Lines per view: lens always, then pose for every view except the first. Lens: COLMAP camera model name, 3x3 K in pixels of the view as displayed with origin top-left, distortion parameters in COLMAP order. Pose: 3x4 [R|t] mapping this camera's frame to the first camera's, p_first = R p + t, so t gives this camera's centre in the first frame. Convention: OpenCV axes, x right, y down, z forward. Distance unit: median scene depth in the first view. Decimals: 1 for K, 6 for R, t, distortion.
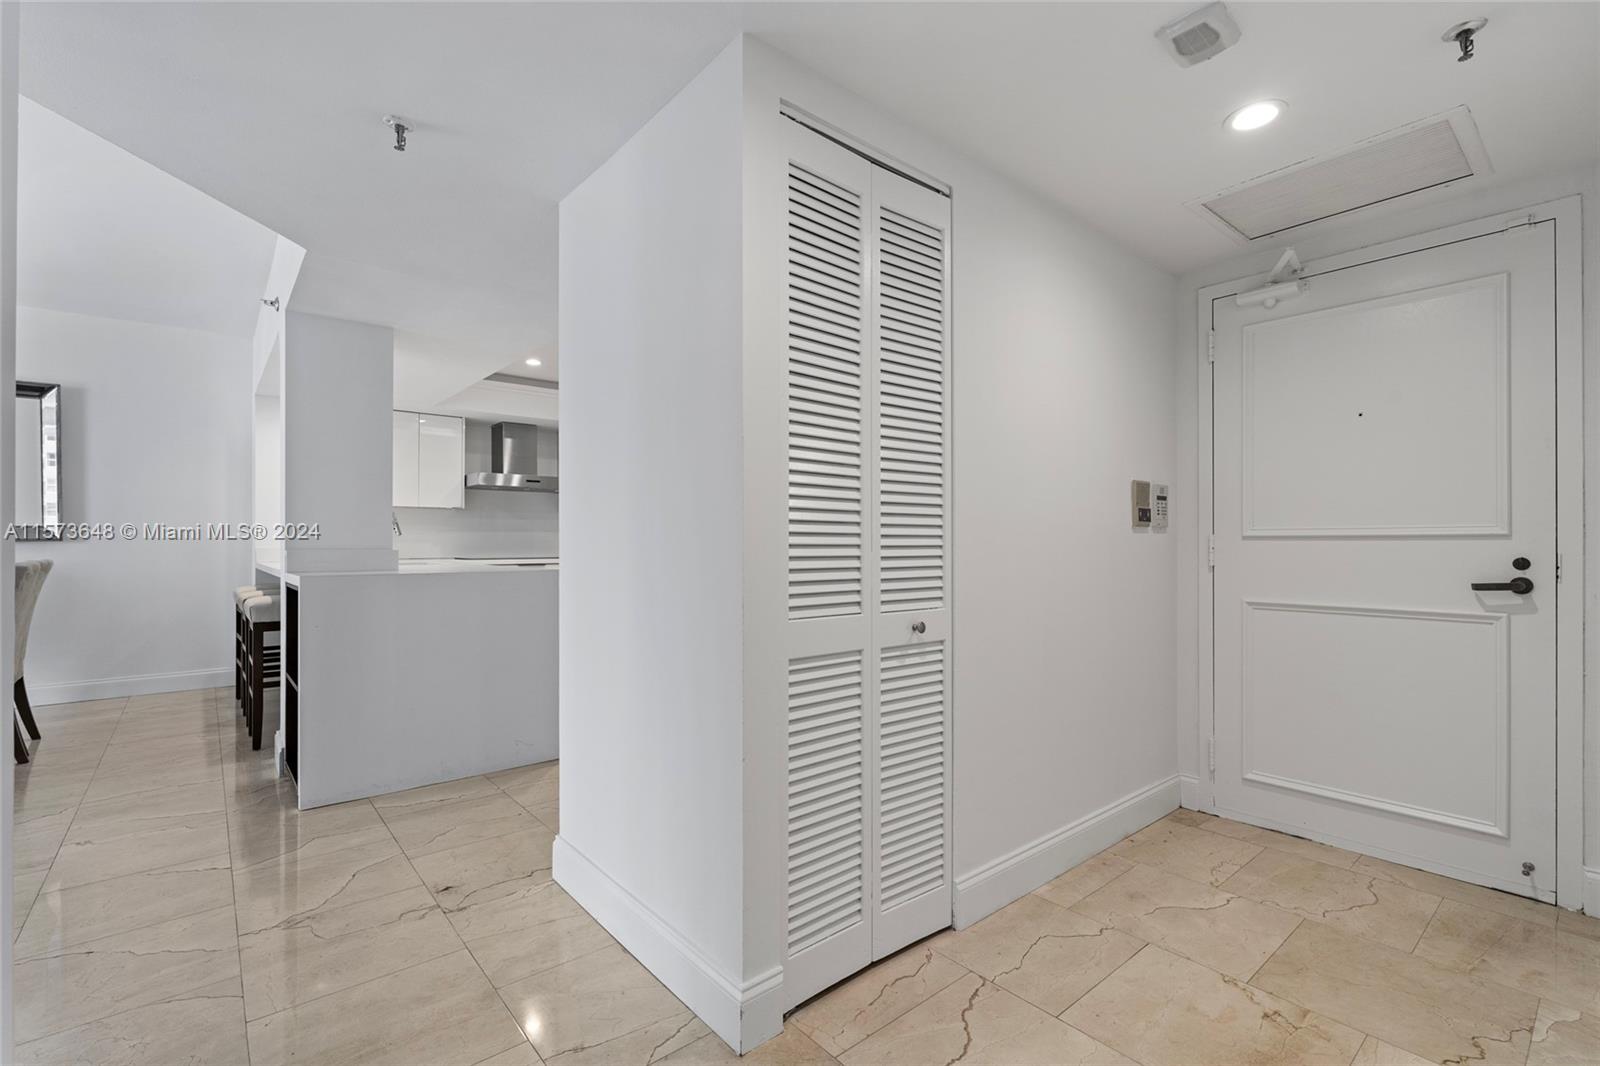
lens RADIAL K [[723.6, 0, 790.5], [0, 723.6, 541.3], [0, 0, 1]] dist [0.003332, 0.000122]
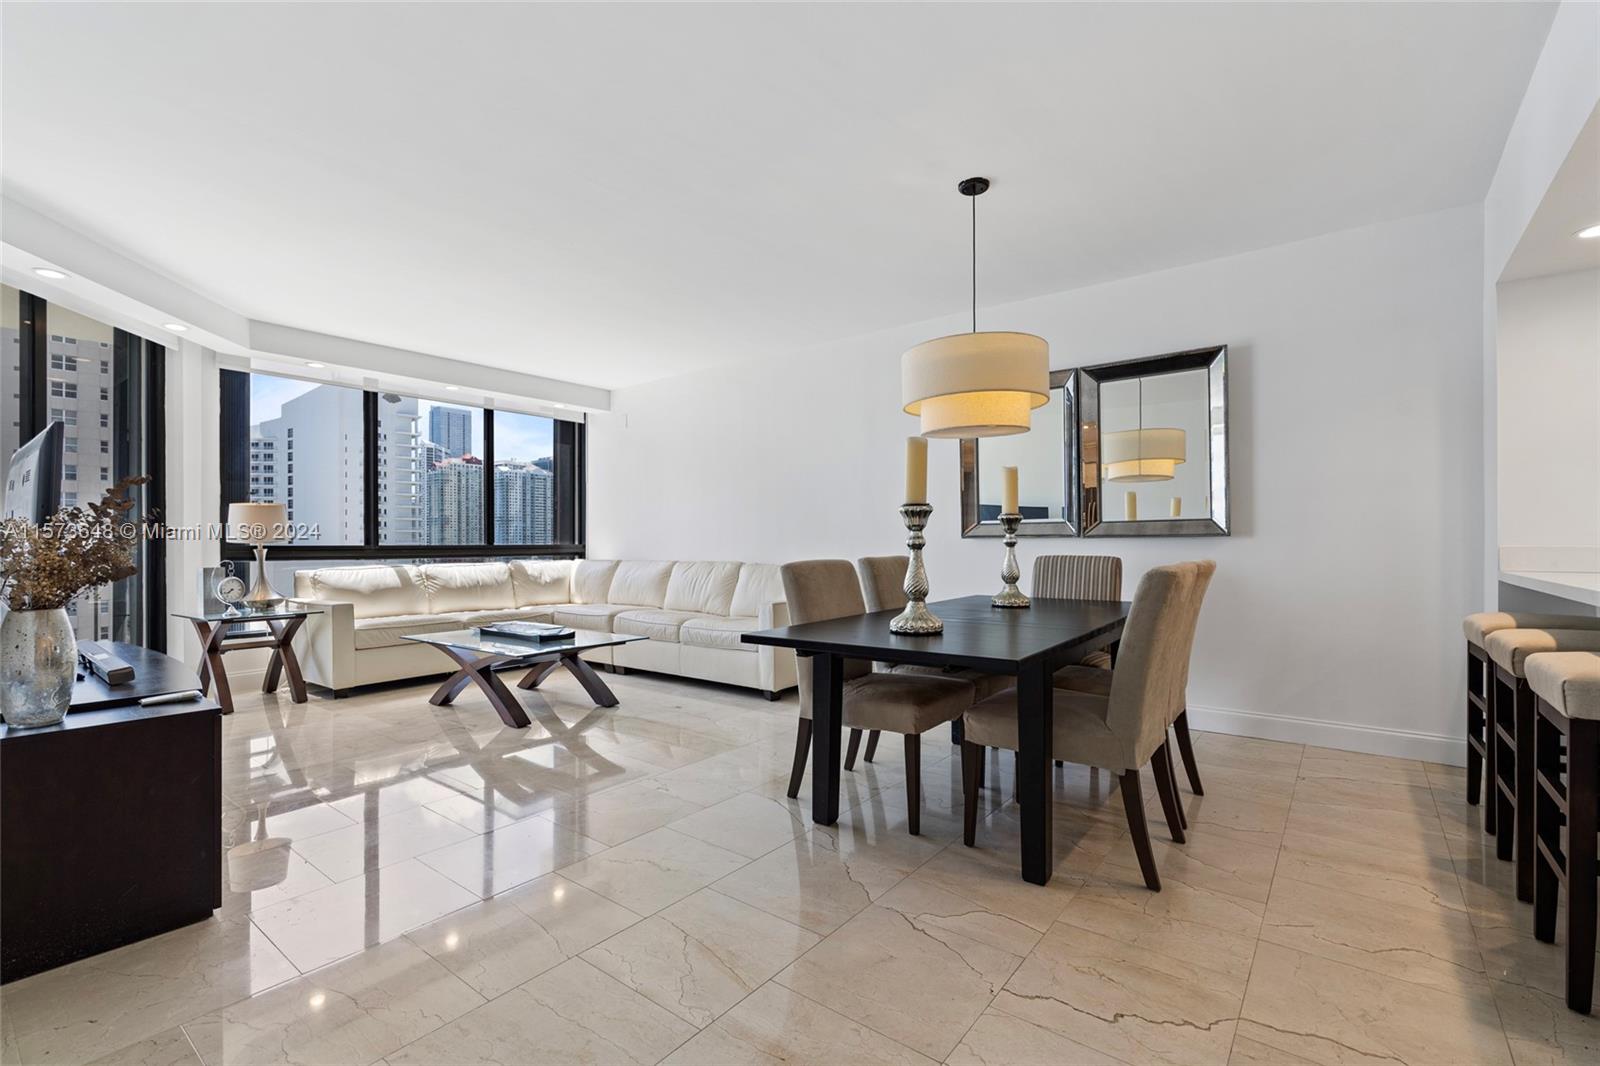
lens RADIAL K [[723.6, 0, 801.7], [0, 723.6, 542.1], [0, 0, 1]] dist [0.003332, 0.000122]
pose [[0.247651, 0.008853, -0.968809, -0.329648], [-0.001872, 0.999961, 0.008659, 0.002630], [0.968848, -0.000331, 0.247657, 0.331188]]
